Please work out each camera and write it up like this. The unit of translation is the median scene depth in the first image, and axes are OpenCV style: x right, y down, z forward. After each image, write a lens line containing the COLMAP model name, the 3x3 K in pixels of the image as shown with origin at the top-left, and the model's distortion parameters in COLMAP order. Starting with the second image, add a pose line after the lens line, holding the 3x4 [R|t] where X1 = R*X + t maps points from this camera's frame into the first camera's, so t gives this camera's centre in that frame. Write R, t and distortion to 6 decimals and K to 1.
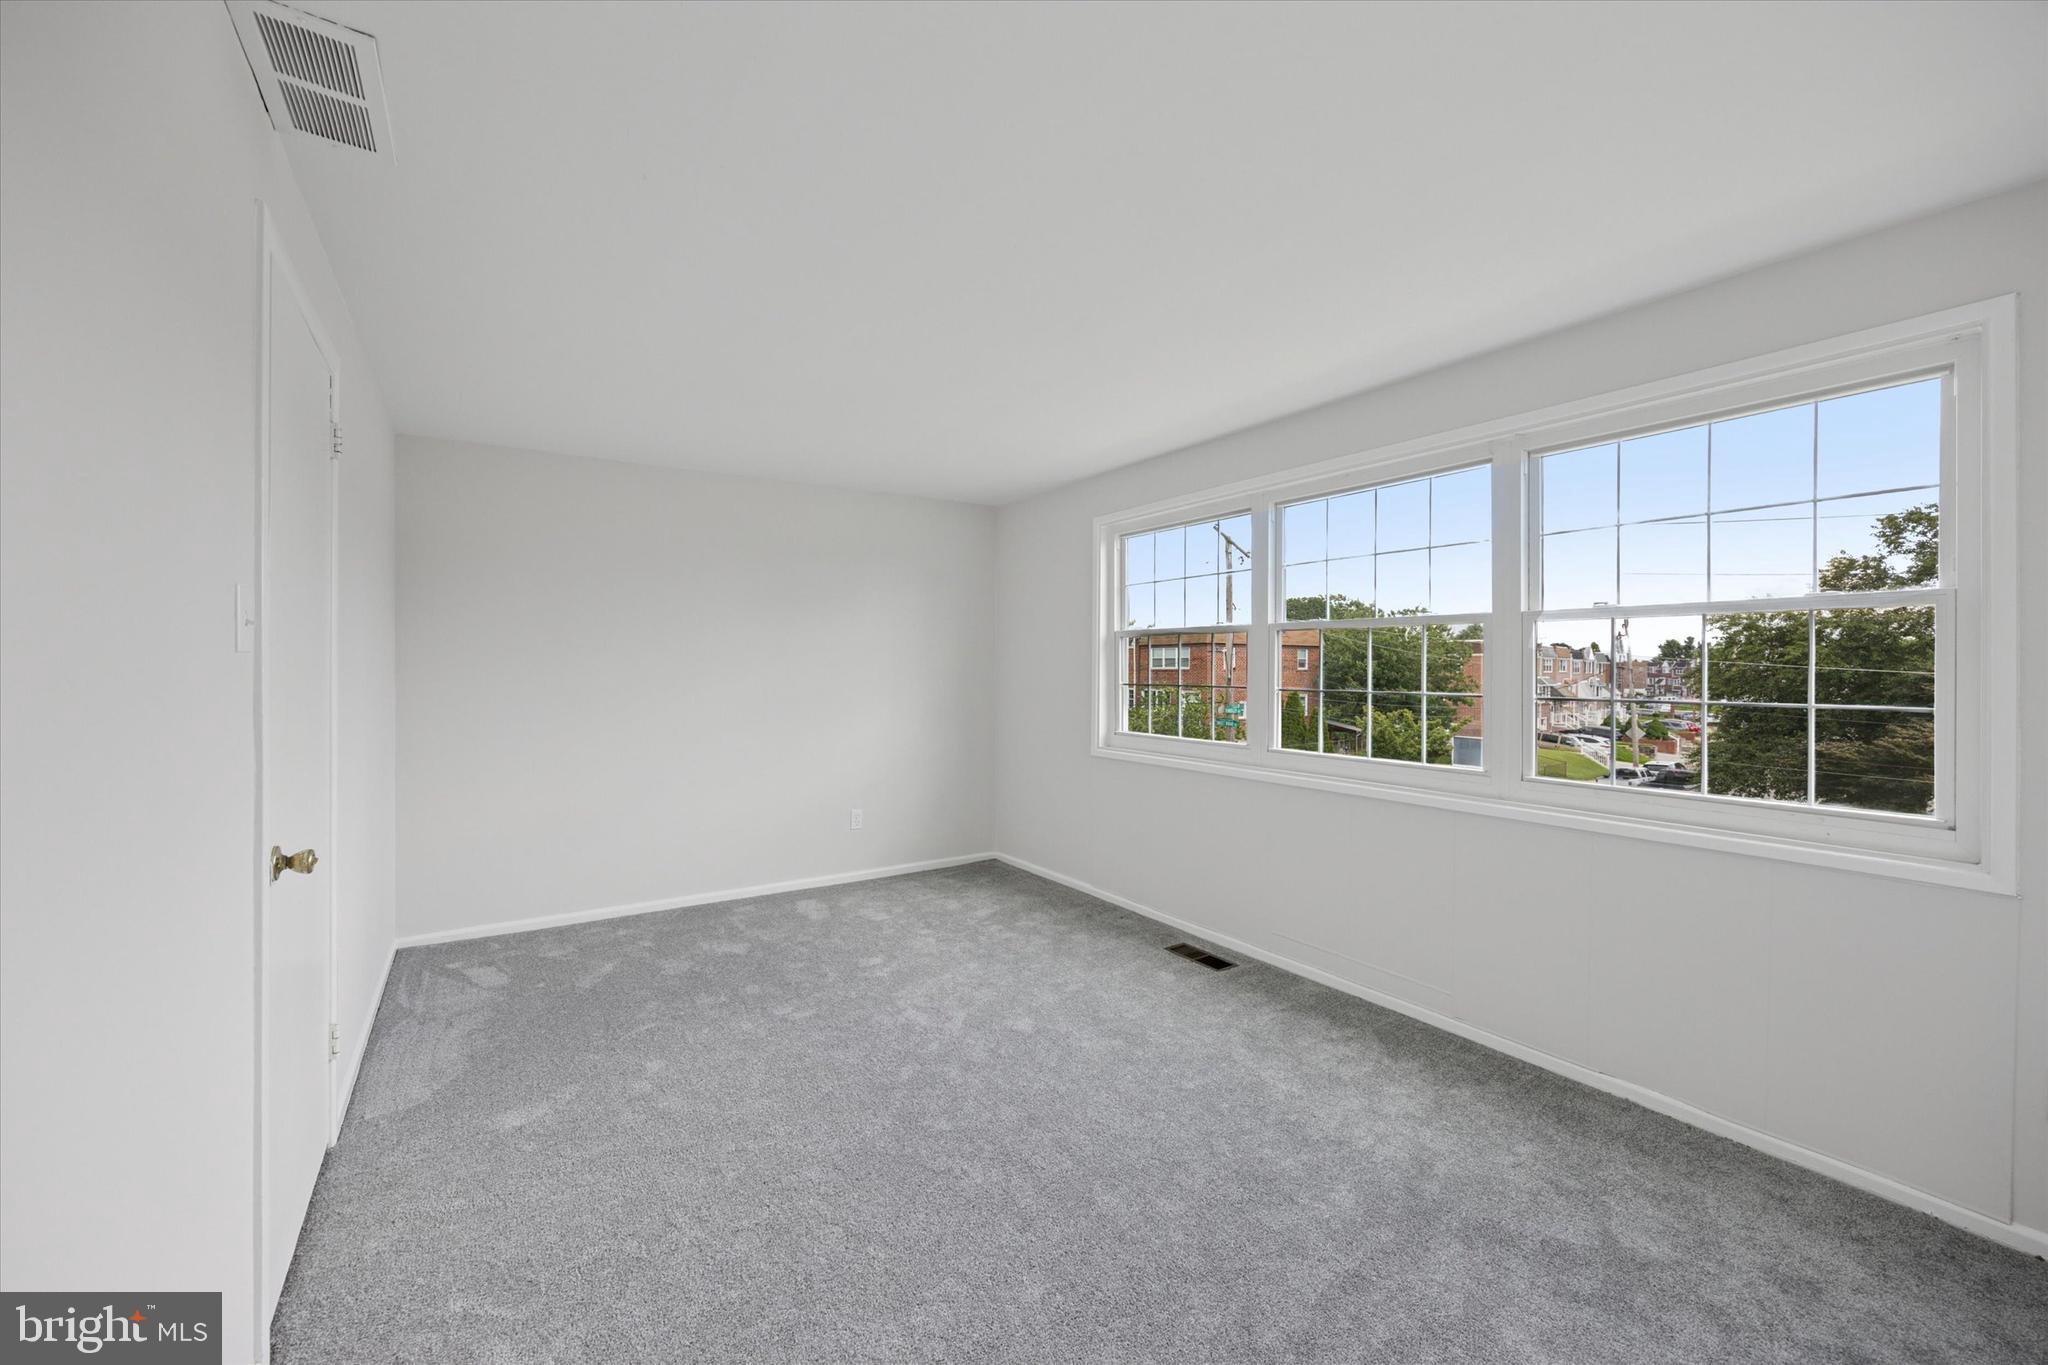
lens RADIAL K [[799.4, 0, 1041.5], [0, 799.4, 674.8], [0, 0, 1]] dist [-0.004437, 0.000748]
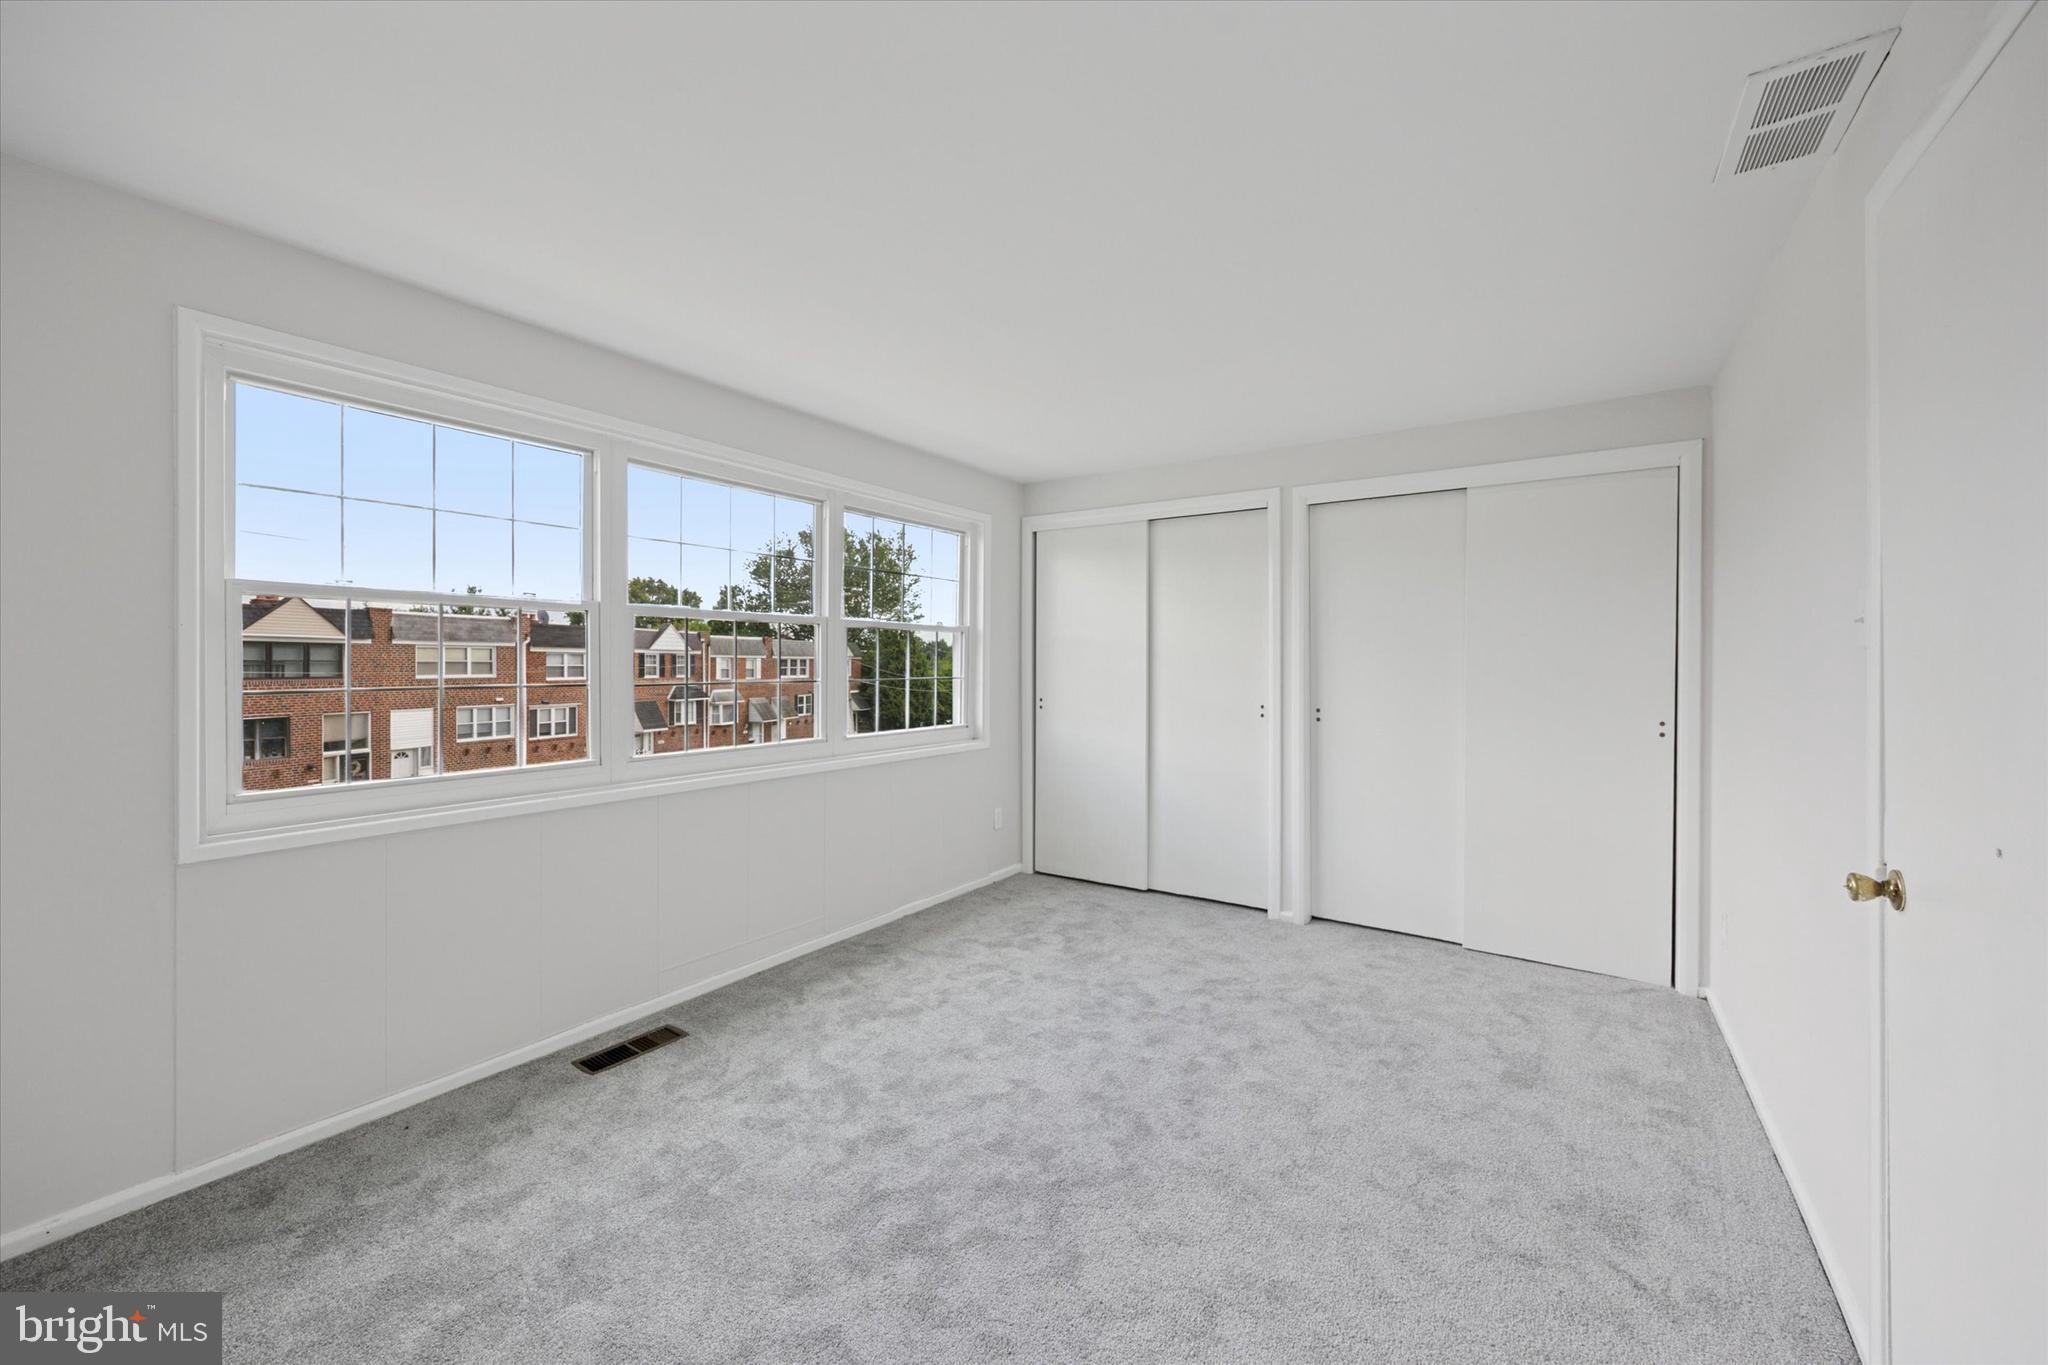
lens RADIAL K [[799.4, 0, 1040.0], [0, 799.4, 664.2], [0, 0, 1]] dist [-0.004437, 0.000748]
pose [[-0.375949, -0.010967, 0.926575, -0.628068], [0.003077, 0.999910, 0.013083, -0.012836], [-0.926635, 0.007769, -0.375882, 0.924669]]
